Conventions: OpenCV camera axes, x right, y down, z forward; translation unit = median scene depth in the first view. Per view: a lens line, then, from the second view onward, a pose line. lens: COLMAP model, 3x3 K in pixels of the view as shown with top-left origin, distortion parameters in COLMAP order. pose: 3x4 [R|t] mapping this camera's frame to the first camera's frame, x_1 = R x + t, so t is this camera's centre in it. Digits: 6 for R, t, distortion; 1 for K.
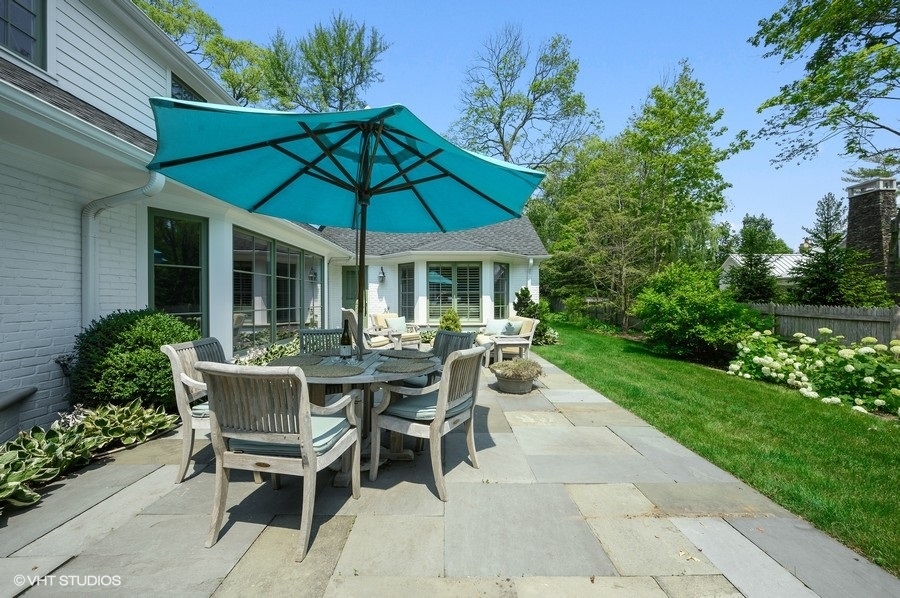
lens RADIAL K [[353.9, 0, 449.3], [0, 353.9, 298.4], [0, 0, 1]] dist [-0.001274, 0.000302]
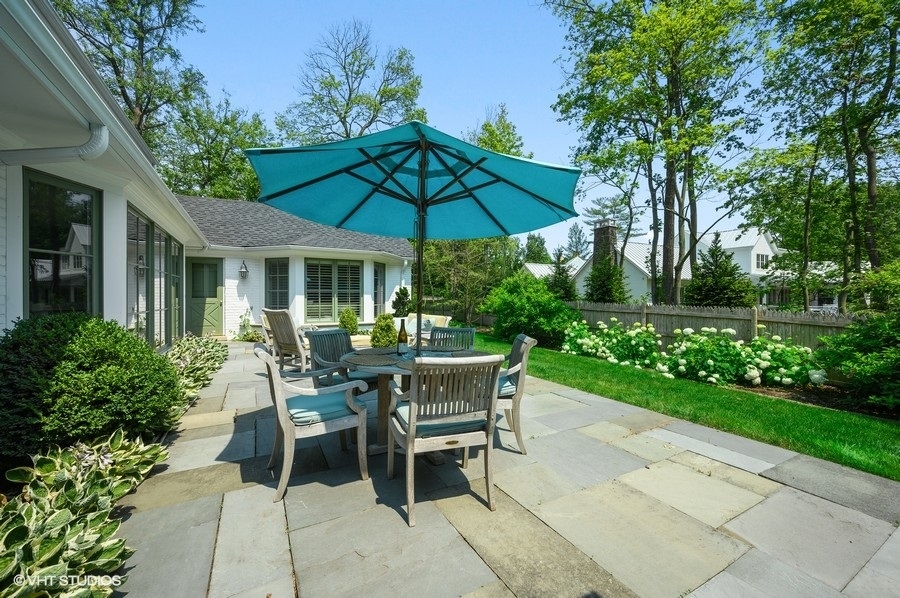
lens RADIAL K [[353.9, 0, 449.5], [0, 353.9, 298.4], [0, 0, 1]] dist [-0.001274, 0.000302]
pose [[0.878297, 0.001864, 0.478112, -0.230707], [-0.004819, 0.999976, 0.004954, -0.003402], [-0.478091, -0.006655, 0.878285, -0.005388]]
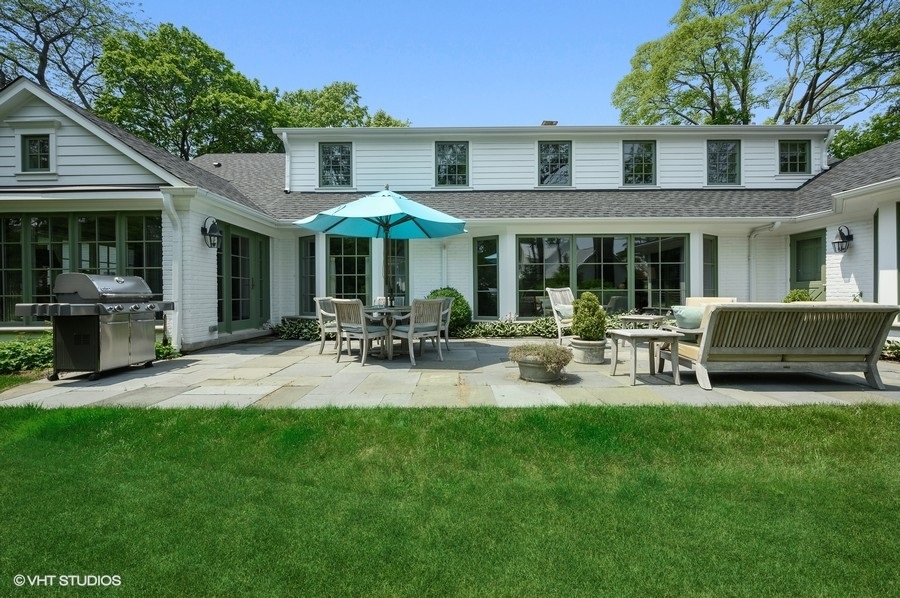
lens RADIAL K [[353.9, 0, 450.8], [0, 353.9, 299.9], [0, 0, 1]] dist [-0.001274, 0.000302]
pose [[-0.003624, 0.013430, -0.999903, 0.600899], [0.010331, 0.999857, 0.013392, 0.034127], [0.999940, -0.010281, -0.003763, 0.463579]]
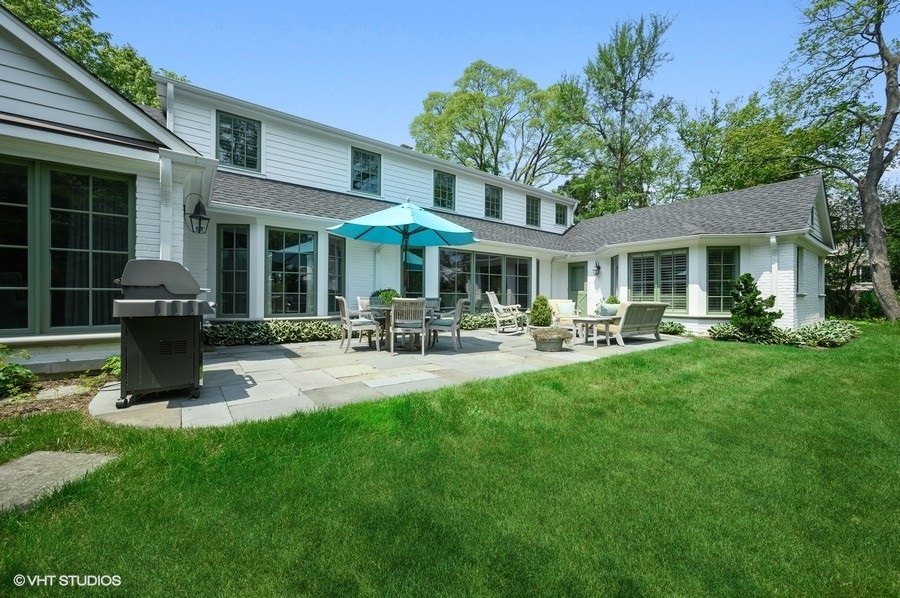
lens RADIAL K [[353.9, 0, 451.6], [0, 353.9, 291.9], [0, 0, 1]] dist [-0.001274, 0.000302]
pose [[0.606701, -0.003694, -0.794921, 0.595100], [-0.007021, 0.999925, -0.010006, 0.033086], [0.794899, 0.011652, 0.606630, -0.057927]]
